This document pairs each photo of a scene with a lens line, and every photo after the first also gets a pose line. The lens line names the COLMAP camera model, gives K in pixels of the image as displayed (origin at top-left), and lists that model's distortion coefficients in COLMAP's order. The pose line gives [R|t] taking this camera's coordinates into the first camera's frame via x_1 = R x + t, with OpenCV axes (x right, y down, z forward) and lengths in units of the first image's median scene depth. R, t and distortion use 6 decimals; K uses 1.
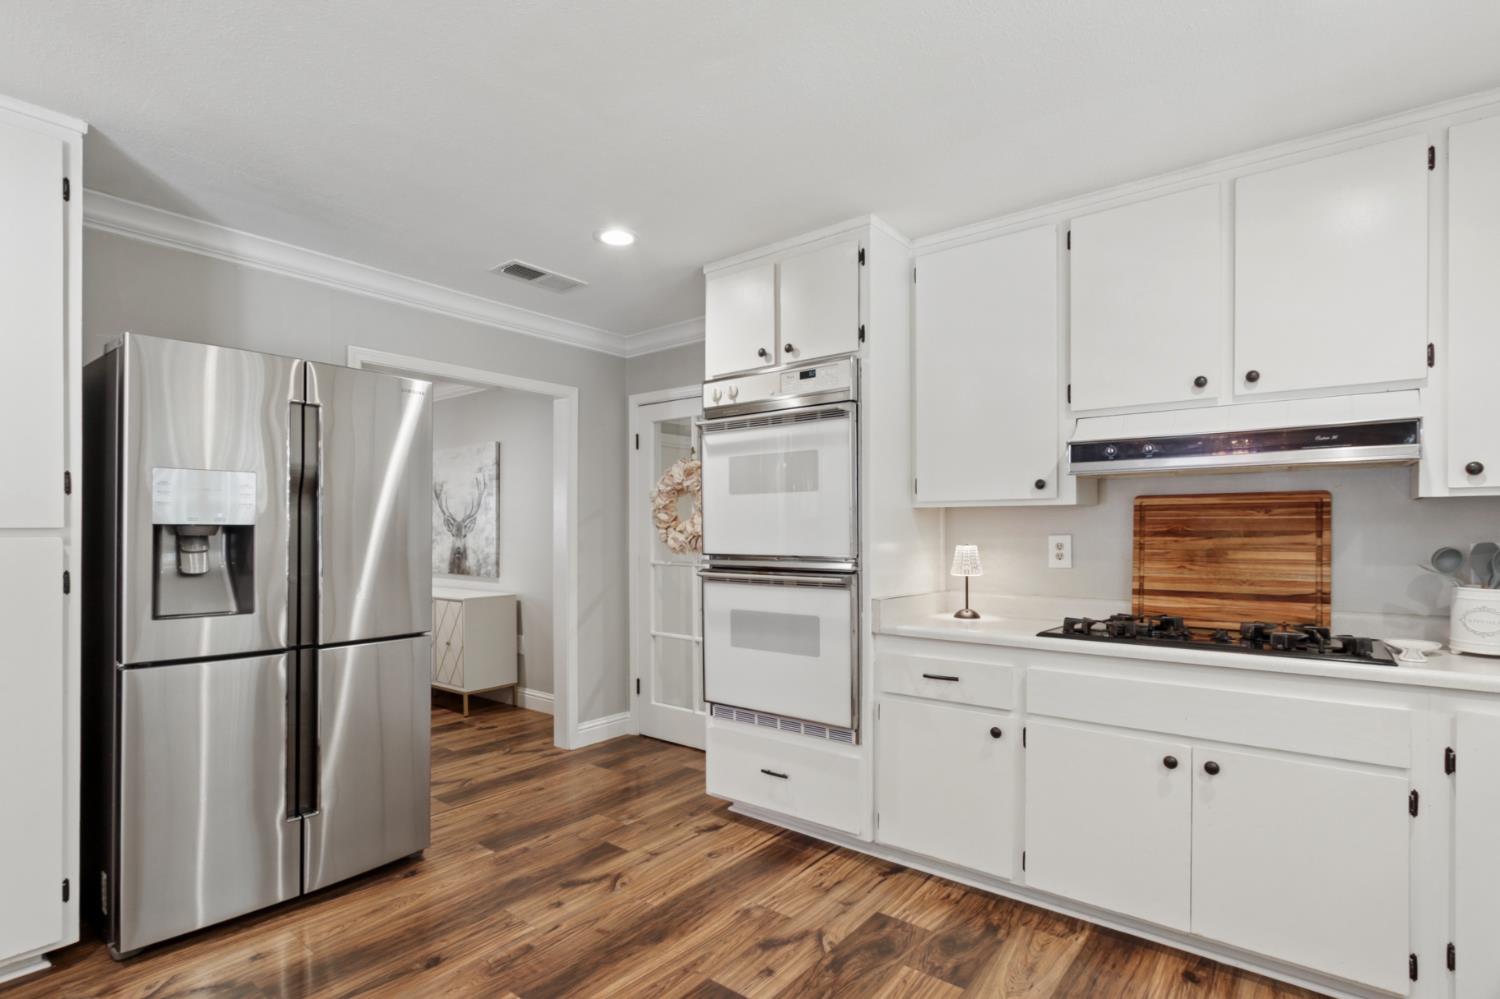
lens RADIAL K [[736.5, 0, 767.8], [0, 736.5, 529.5], [0, 0, 1]] dist [-0.015233, 0.000011]
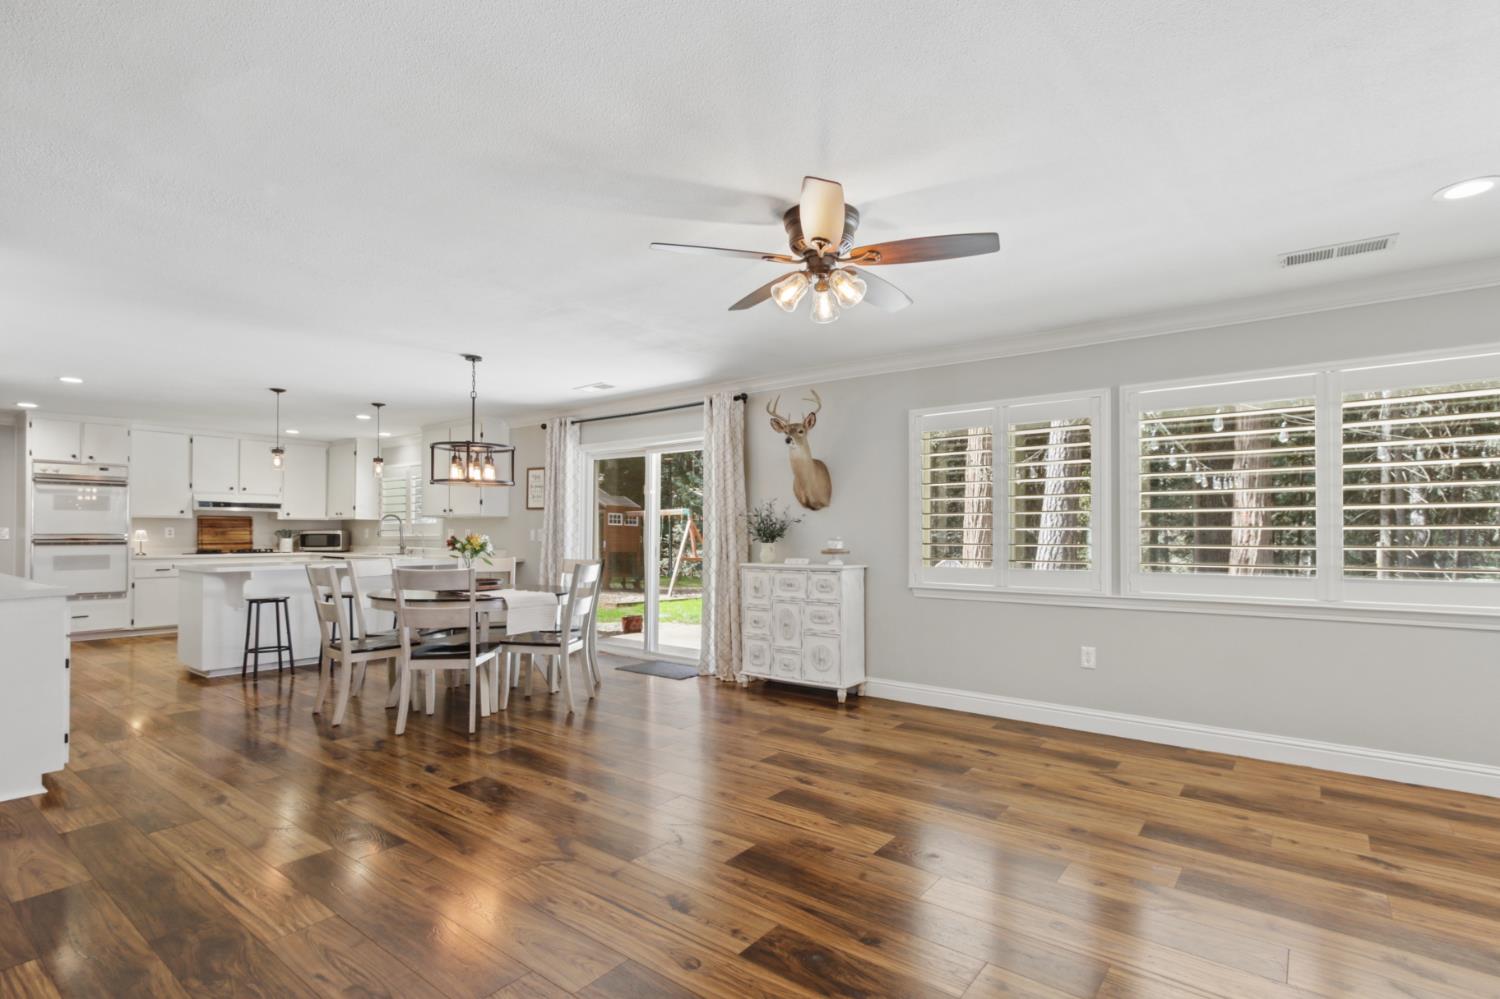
lens RADIAL K [[736.5, 0, 755.9], [0, 736.5, 528.4], [0, 0, 1]] dist [0.001852, 0.000375]
pose [[-0.017809, 0.006314, 0.999821, -3.133370], [-0.006045, 0.999961, -0.006423, 0.020173], [-0.999823, -0.006159, -0.017770, -1.608395]]
